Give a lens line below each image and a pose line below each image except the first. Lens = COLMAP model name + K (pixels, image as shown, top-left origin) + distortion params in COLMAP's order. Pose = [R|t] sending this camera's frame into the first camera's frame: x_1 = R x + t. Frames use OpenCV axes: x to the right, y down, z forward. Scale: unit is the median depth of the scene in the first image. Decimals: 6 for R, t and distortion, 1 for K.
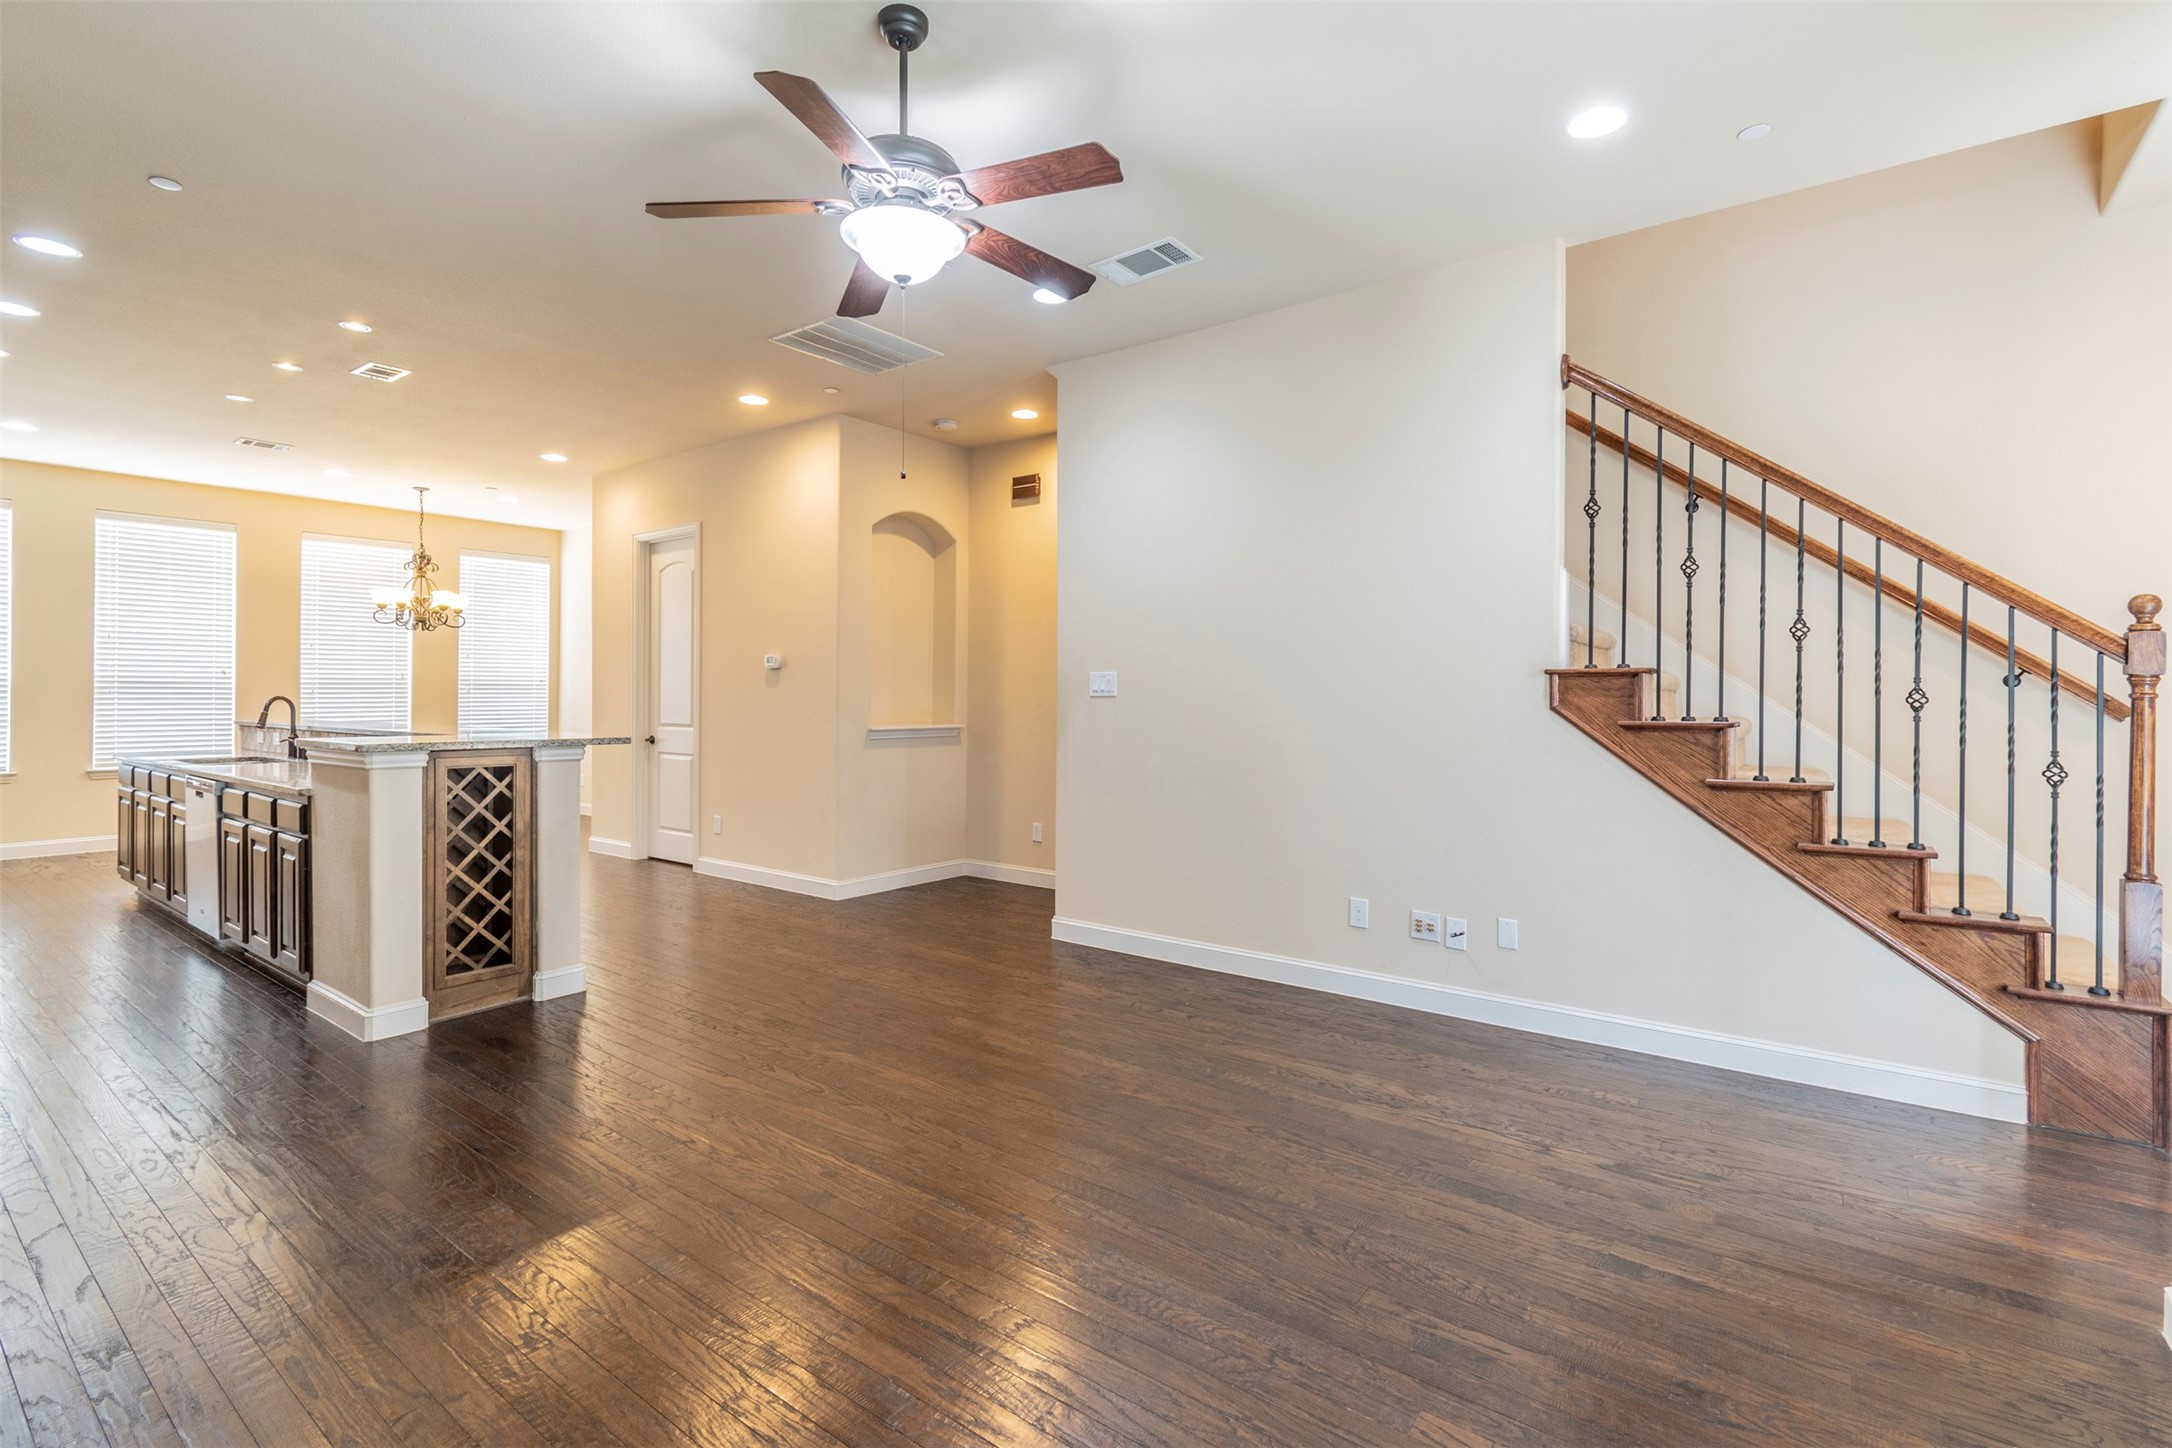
lens RADIAL K [[989.8, 0, 1078.4], [0, 989.8, 705.0], [0, 0, 1]] dist [-0.000136, -0.000372]
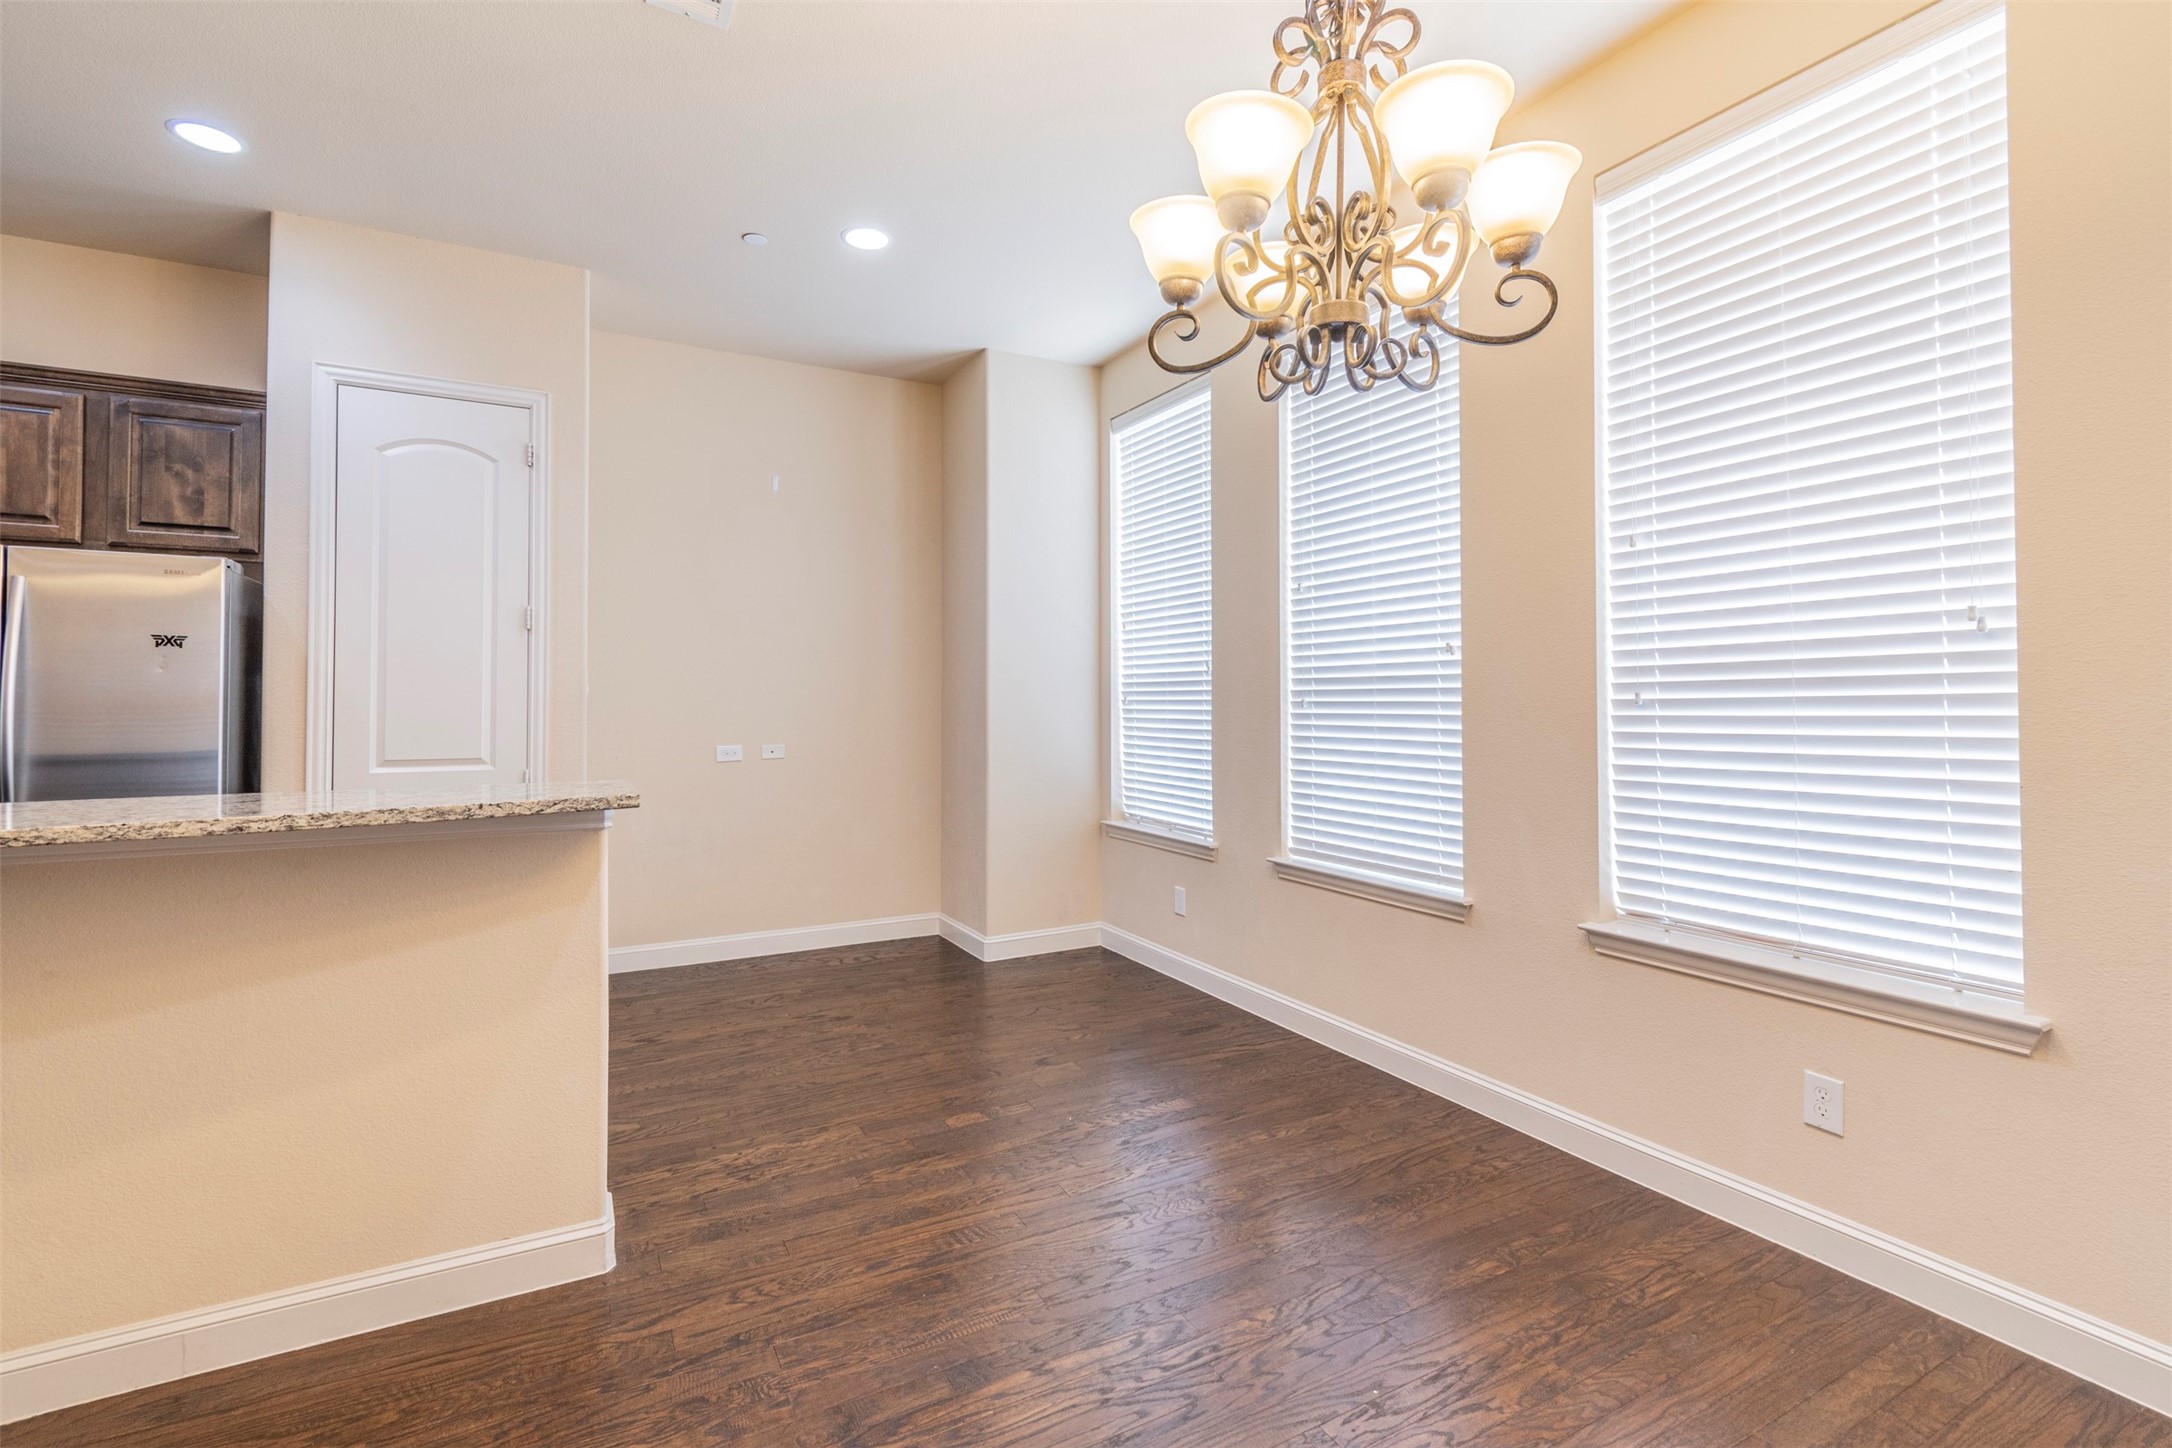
lens RADIAL K [[976.4, 0, 1087.1], [0, 976.4, 686.5], [0, 0, 1]] dist [0.002530, -0.000328]
pose [[-0.407706, -0.018714, -0.912921, -0.984725], [-0.007751, 0.999825, -0.017034, -0.023315], [0.913080, 0.000131, -0.407780, 2.162533]]
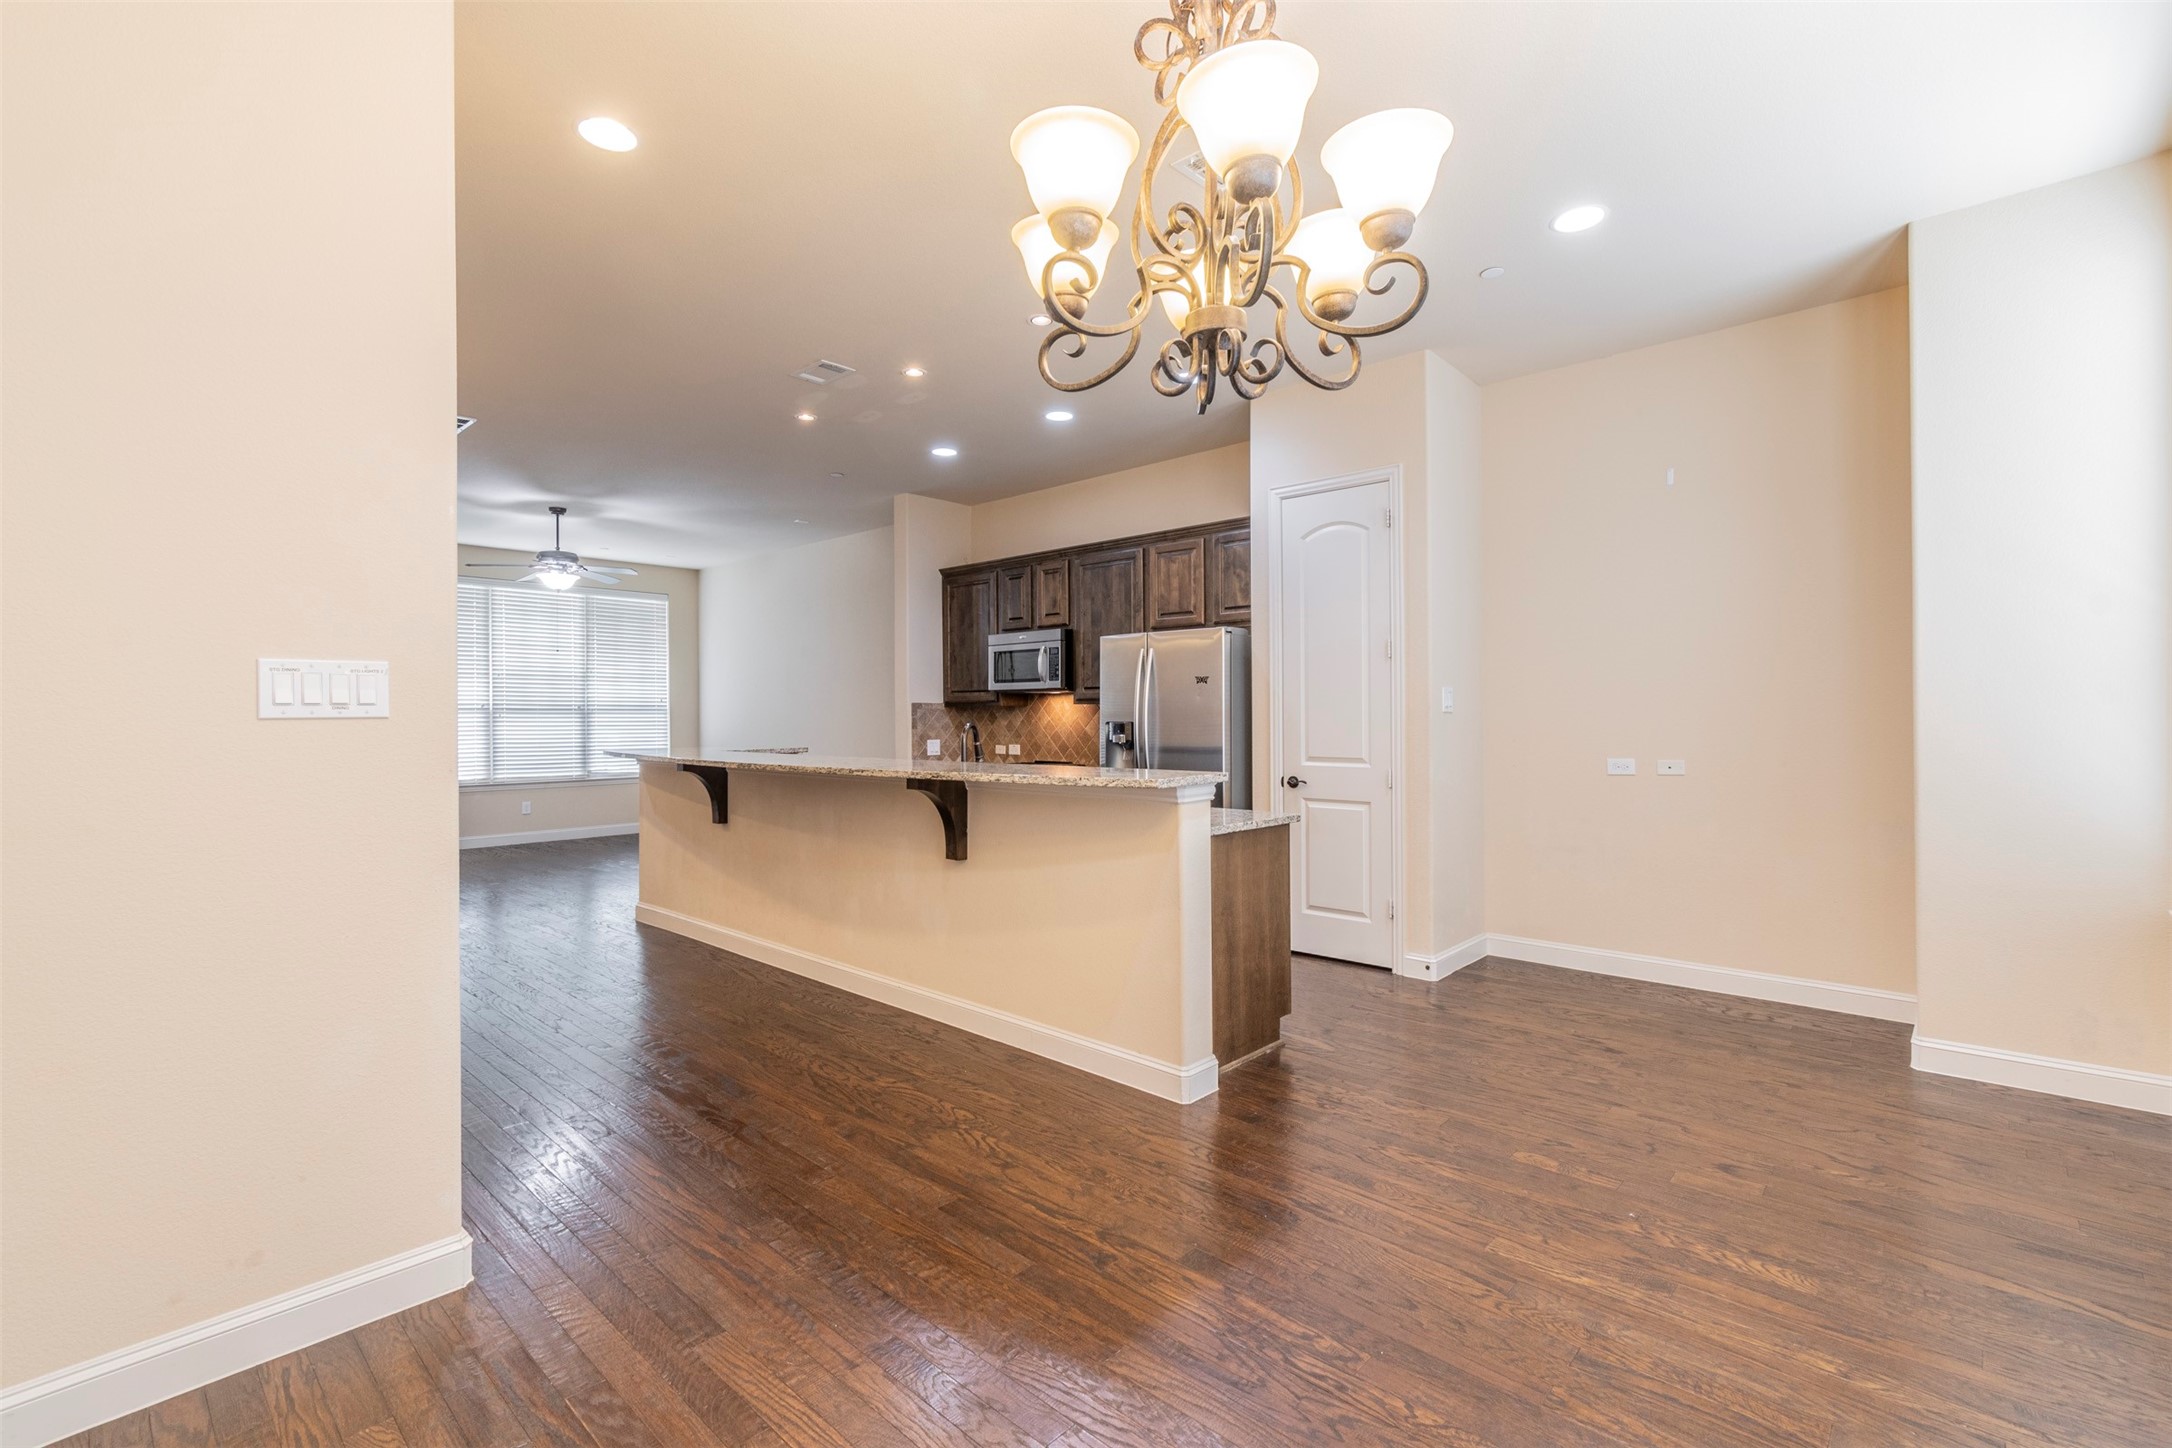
lens RADIAL K [[964.7, 0, 1089.1], [0, 964.7, 717.7], [0, 0, 1]] dist [0.002556, 0.000257]
pose [[-0.995301, 0.000796, 0.096828, -1.378291], [0.001644, 0.999961, 0.008685, -0.027959], [-0.096818, 0.008803, -0.995263, 2.485974]]
